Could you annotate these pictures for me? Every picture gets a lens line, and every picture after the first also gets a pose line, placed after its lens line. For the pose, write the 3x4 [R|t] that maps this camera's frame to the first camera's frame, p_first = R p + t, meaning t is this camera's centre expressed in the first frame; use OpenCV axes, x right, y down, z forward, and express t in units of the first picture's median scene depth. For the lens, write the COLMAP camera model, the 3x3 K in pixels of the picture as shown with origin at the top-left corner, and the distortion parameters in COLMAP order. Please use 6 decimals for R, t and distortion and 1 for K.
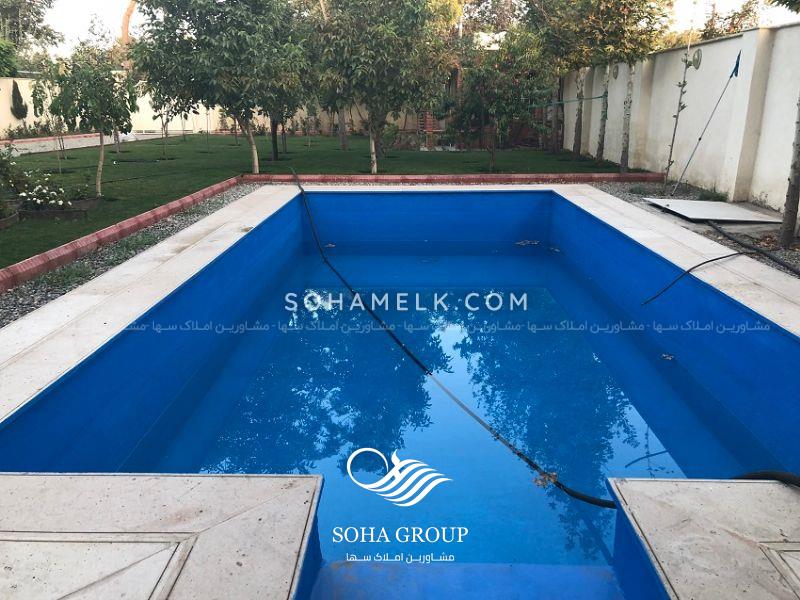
lens RADIAL K [[658.1, 0, 400.3], [0, 658.1, 303.7], [0, 0, 1]] dist [0.041098, -0.037855]
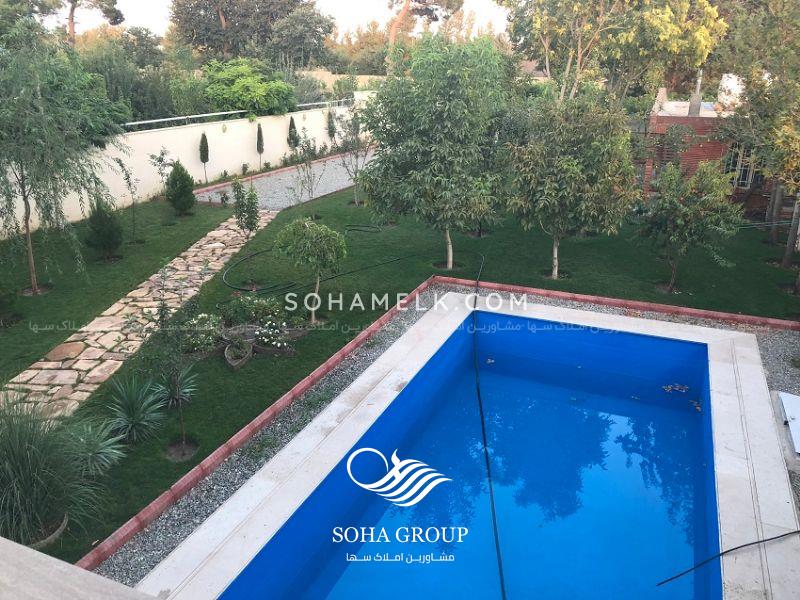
lens RADIAL K [[658.1, 0, 402.2], [0, 658.1, 298.3], [0, 0, 1]] dist [0.041098, -0.037855]
pose [[0.932172, 0.124326, -0.339997, 0.112889], [-0.111340, 0.992116, 0.057524, -0.221462], [0.344468, -0.015767, 0.938666, -0.122655]]
